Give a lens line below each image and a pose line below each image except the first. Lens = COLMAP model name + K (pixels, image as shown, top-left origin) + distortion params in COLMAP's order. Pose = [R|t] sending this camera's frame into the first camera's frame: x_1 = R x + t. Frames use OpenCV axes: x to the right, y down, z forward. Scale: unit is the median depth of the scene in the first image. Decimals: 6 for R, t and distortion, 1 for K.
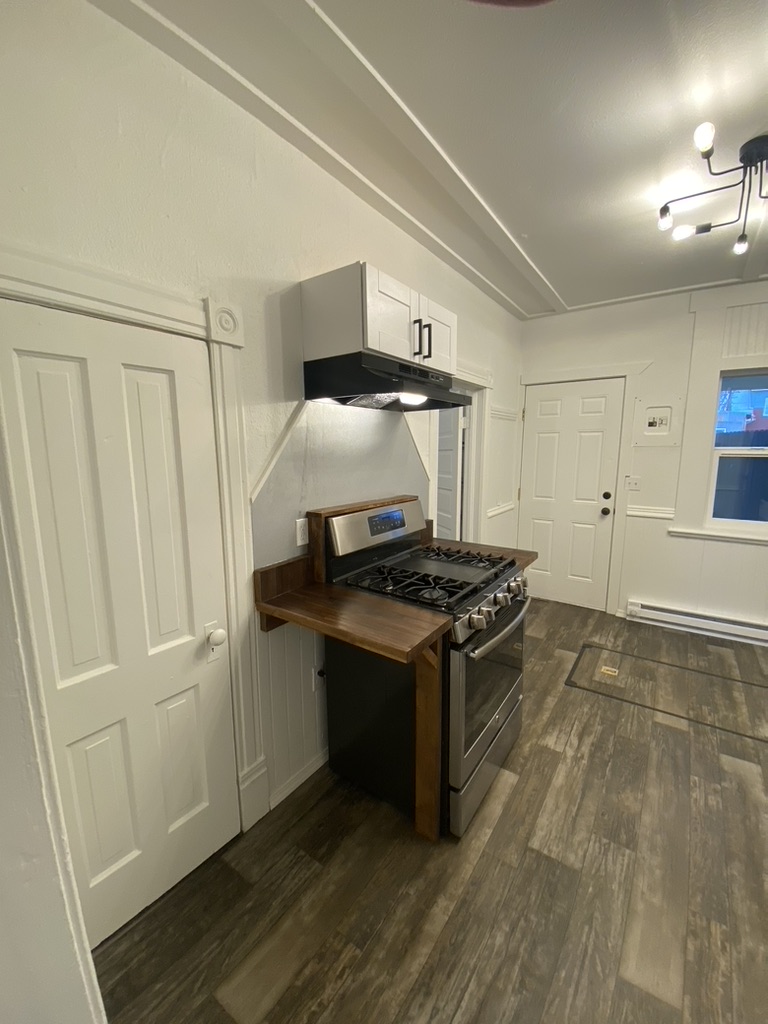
lens RADIAL K [[414.9, 0, 387.0], [0, 414.9, 510.0], [0, 0, 1]] dist [0.021564, -0.022278]
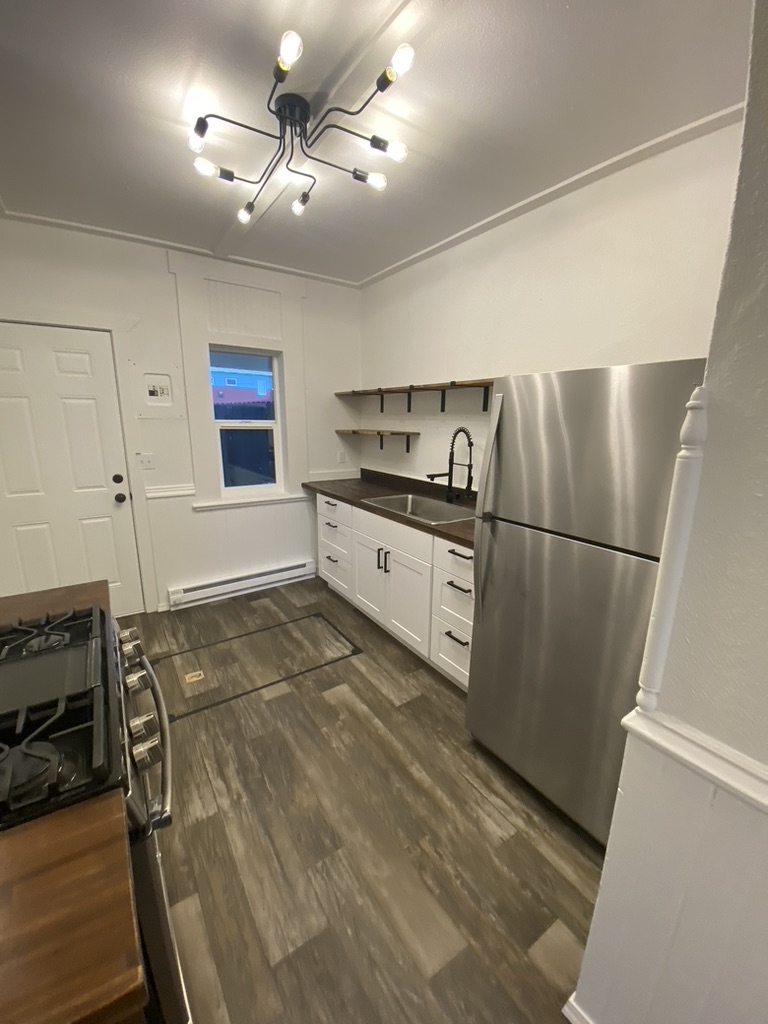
lens RADIAL K [[414.9, 0, 387.0], [0, 414.9, 510.0], [0, 0, 1]] dist [0.021564, -0.022278]
pose [[0.360744, -0.200621, 0.910832, -0.060198], [0.134484, 0.977574, 0.162058, -0.054551], [-0.922918, 0.064031, 0.379635, 0.305012]]
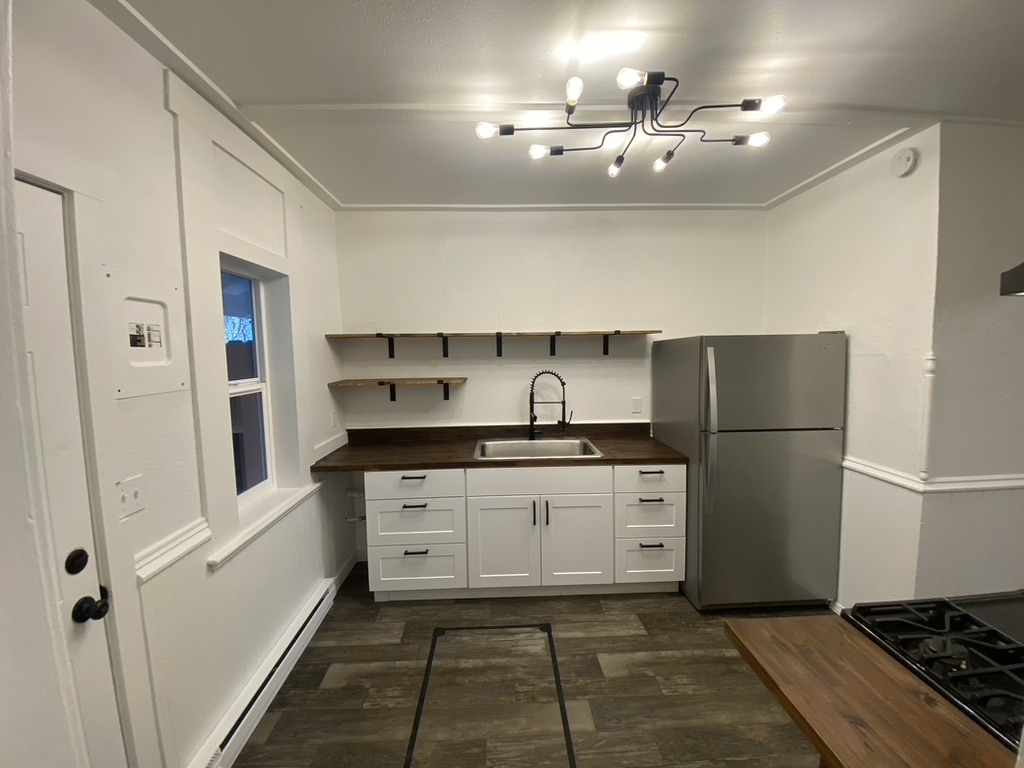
lens RADIAL K [[414.9, 0, 516.8], [0, 414.9, 379.2], [0, 0, 1]] dist [0.021564, -0.022278]
pose [[-0.597953, -0.050577, 0.799934, 0.136597], [0.141900, 0.975563, 0.167752, -0.257285], [-0.788870, 0.213819, -0.576164, 1.323493]]
